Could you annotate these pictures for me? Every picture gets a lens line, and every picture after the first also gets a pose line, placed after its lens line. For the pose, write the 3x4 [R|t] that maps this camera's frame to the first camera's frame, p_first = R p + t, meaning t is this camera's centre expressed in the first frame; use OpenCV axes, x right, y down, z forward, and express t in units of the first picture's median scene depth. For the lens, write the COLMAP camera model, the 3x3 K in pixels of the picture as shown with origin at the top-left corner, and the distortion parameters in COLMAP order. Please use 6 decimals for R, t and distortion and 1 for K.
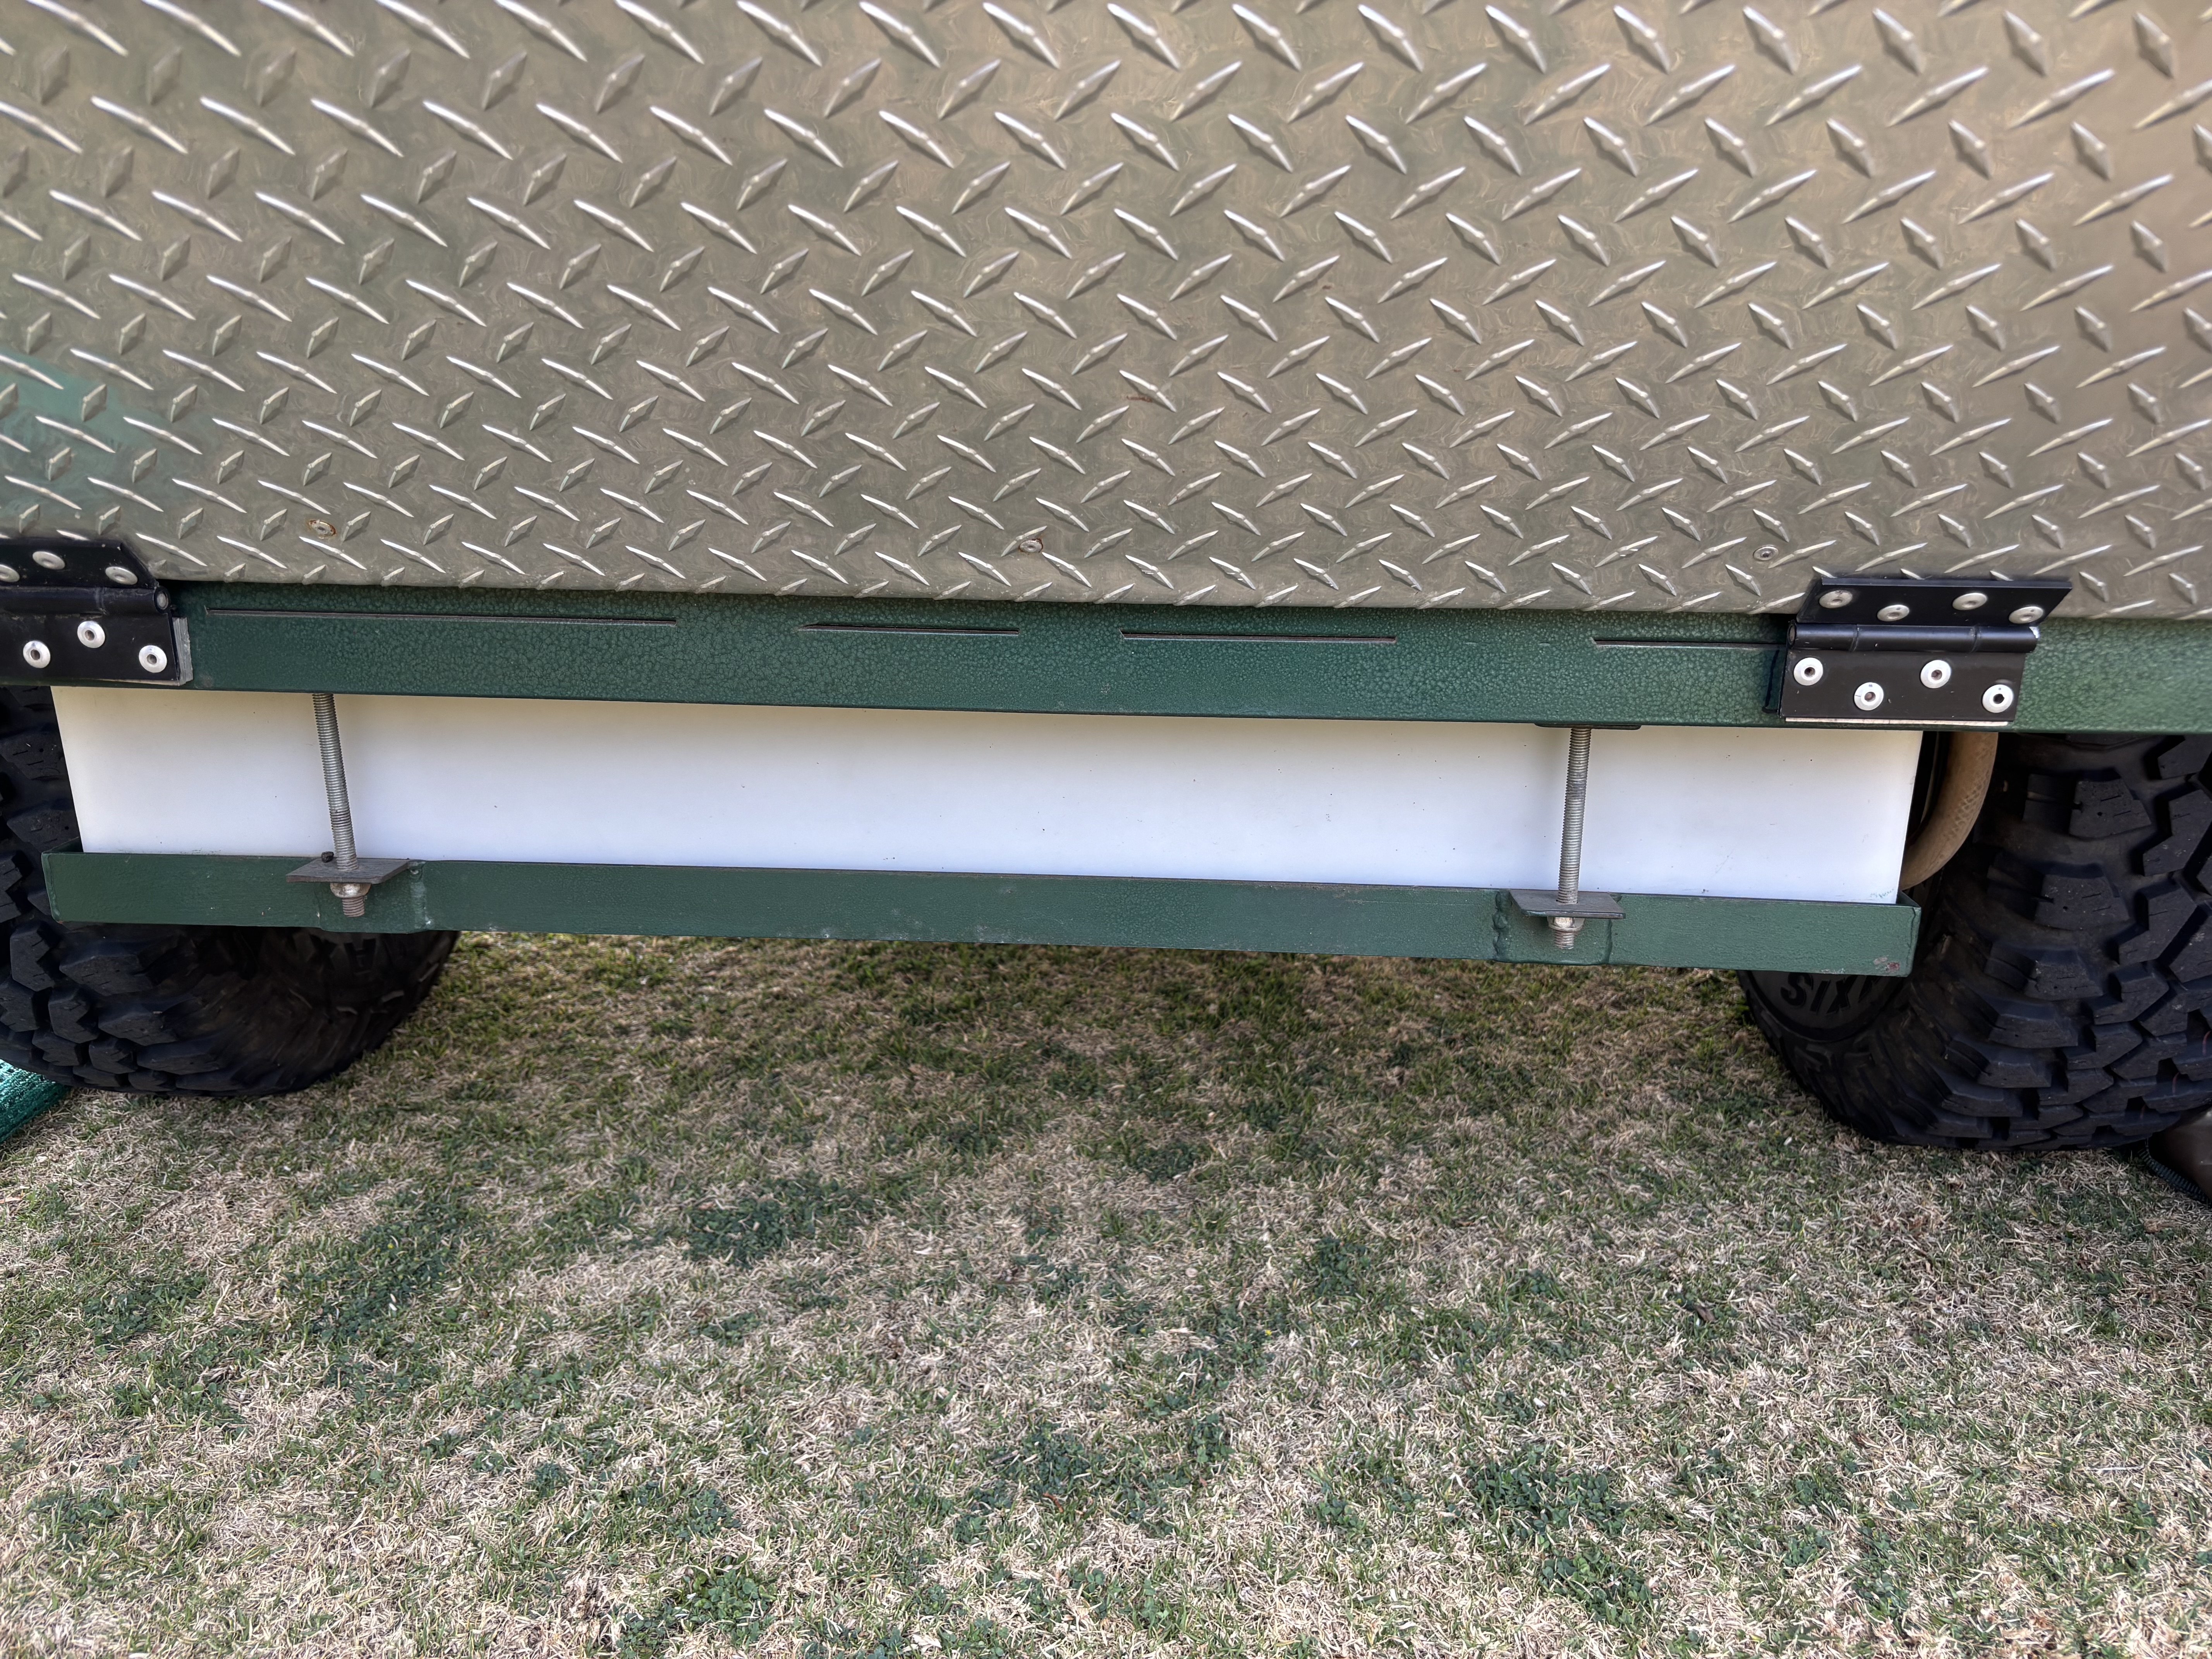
lens RADIAL K [[1685.8, 0, 1110.5], [0, 1685.8, 837.6], [0, 0, 1]] dist [0.008164, 0.005046]
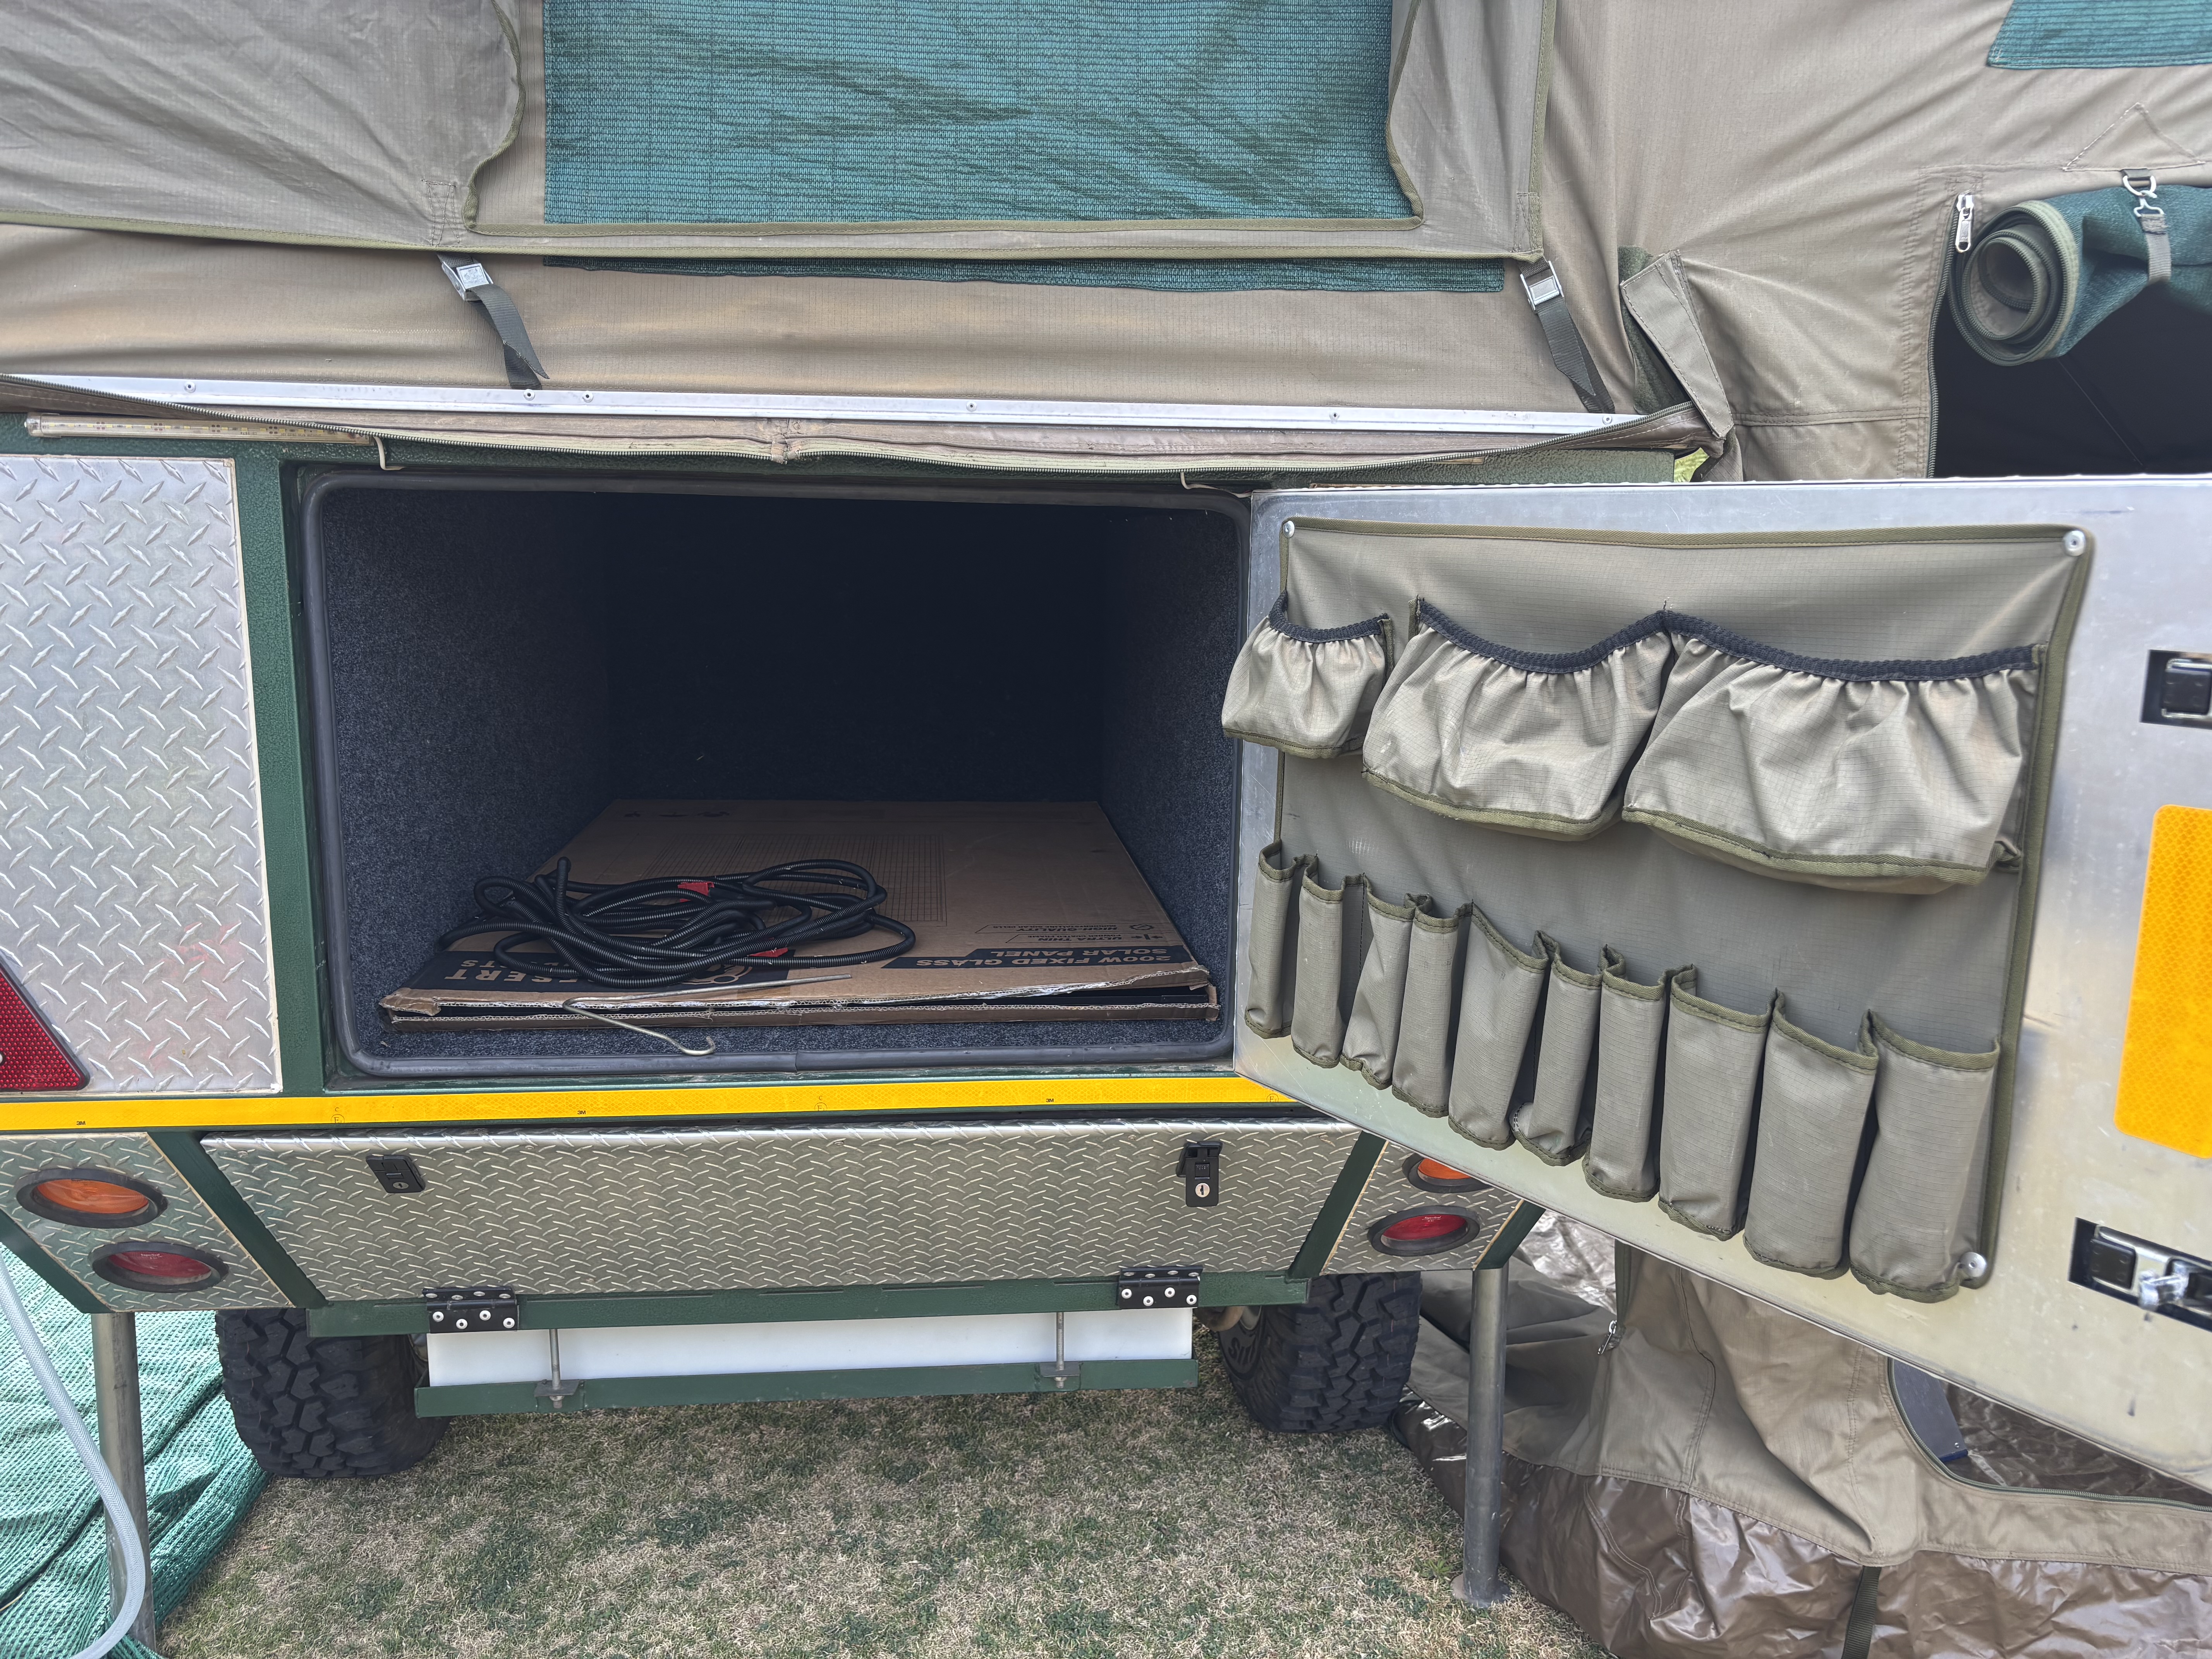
lens RADIAL K [[1685.8, 0, 1103.9], [0, 1685.8, 838.2], [0, 0, 1]] dist [0.008164, 0.005046]
pose [[0.987591, -0.022559, 0.155417, -0.028799], [0.042685, 0.990932, -0.127402, -0.301897], [-0.151133, 0.132455, 0.979599, -1.136410]]
